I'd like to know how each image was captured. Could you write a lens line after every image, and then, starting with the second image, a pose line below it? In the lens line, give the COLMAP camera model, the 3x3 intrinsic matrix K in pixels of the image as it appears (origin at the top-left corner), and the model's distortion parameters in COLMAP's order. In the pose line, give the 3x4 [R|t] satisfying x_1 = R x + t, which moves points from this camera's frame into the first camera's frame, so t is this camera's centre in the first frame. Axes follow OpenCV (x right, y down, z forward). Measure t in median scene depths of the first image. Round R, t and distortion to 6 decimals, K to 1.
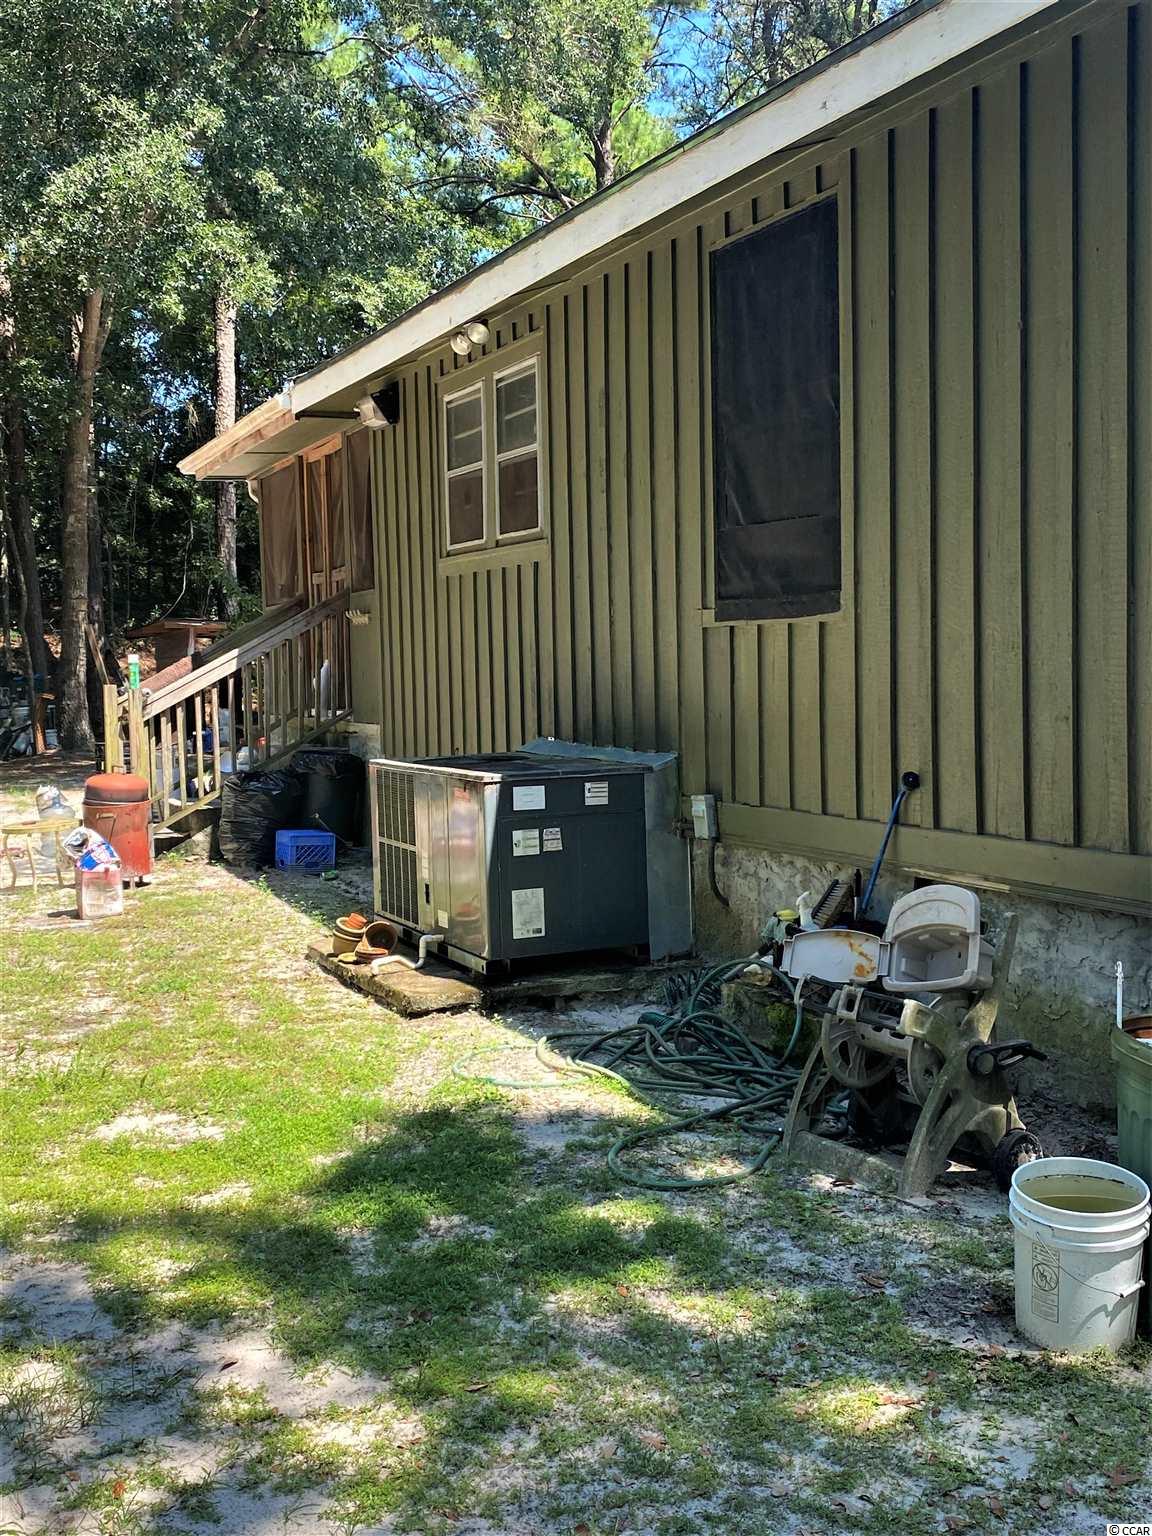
lens RADIAL K [[1608.9, 0, 578.5], [0, 1608.9, 769.5], [0, 0, 1]] dist [0.028817, 0.000000]
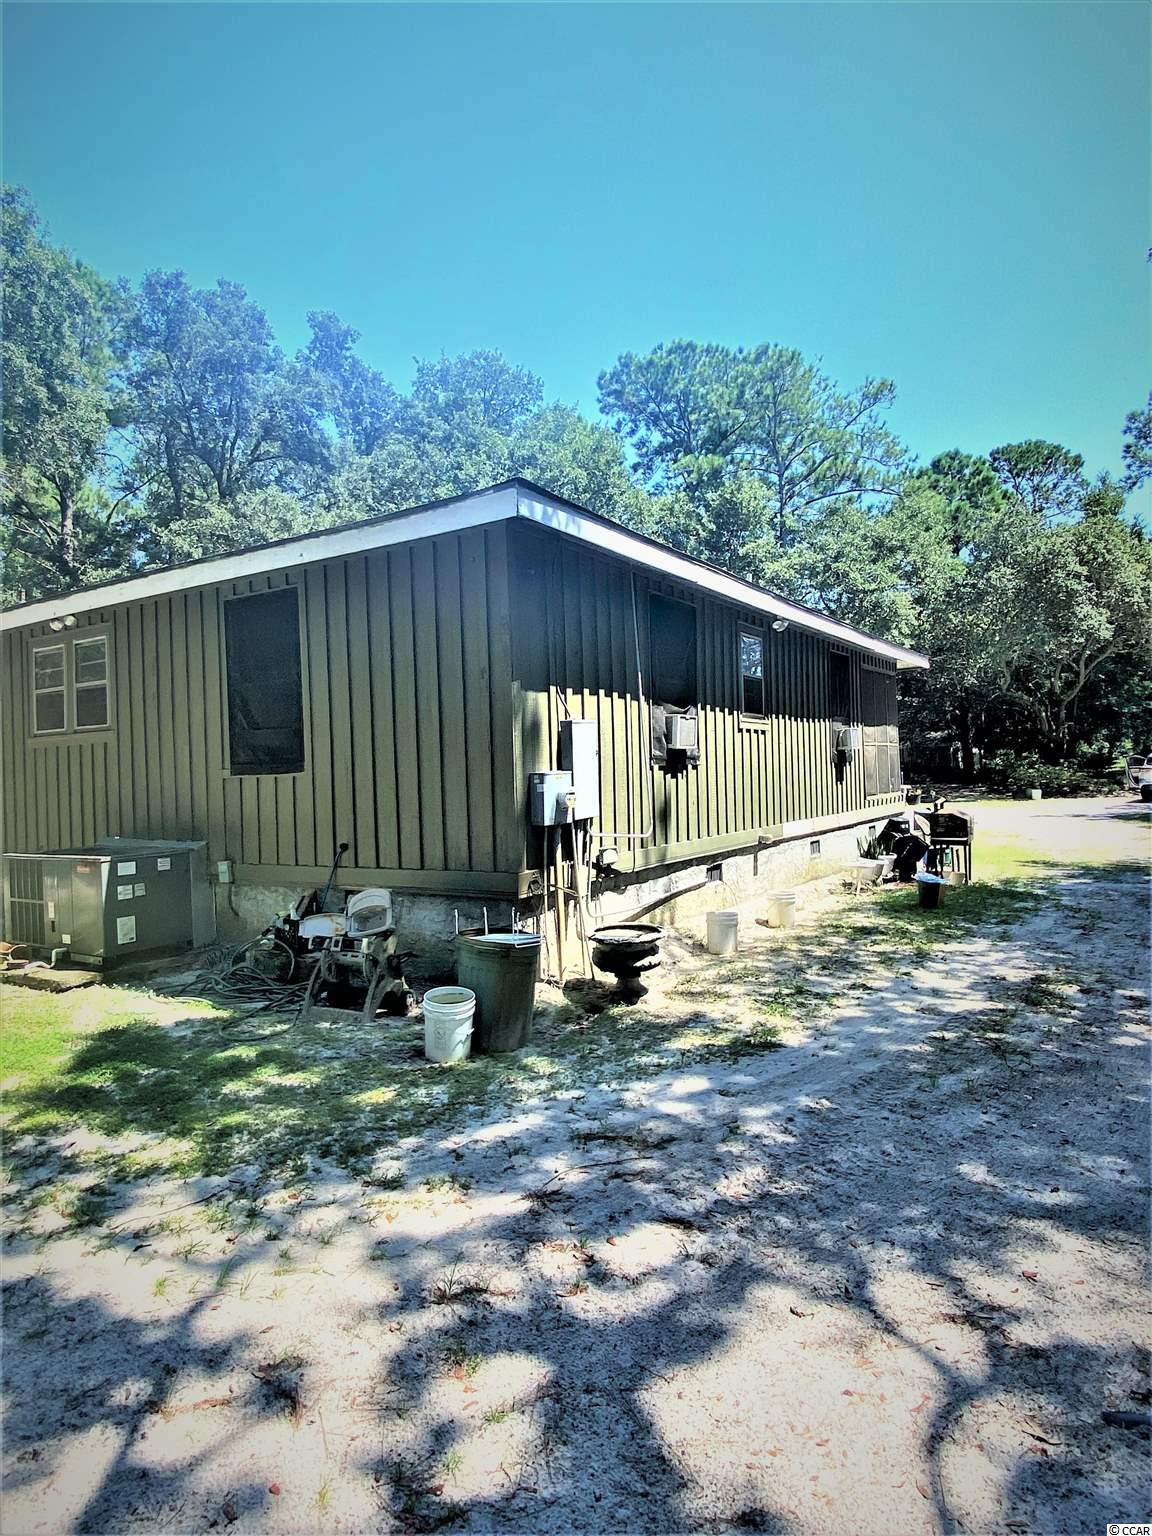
lens RADIAL K [[852.5, 0, 575.6], [0, 852.5, 769.1], [0, 0, 1]] dist [-0.005242, -0.002823]
pose [[0.840122, -0.002975, 0.542389, -0.194331], [0.051757, 0.995861, -0.074706, 0.005115], [-0.539922, 0.090835, 0.836800, -0.214181]]
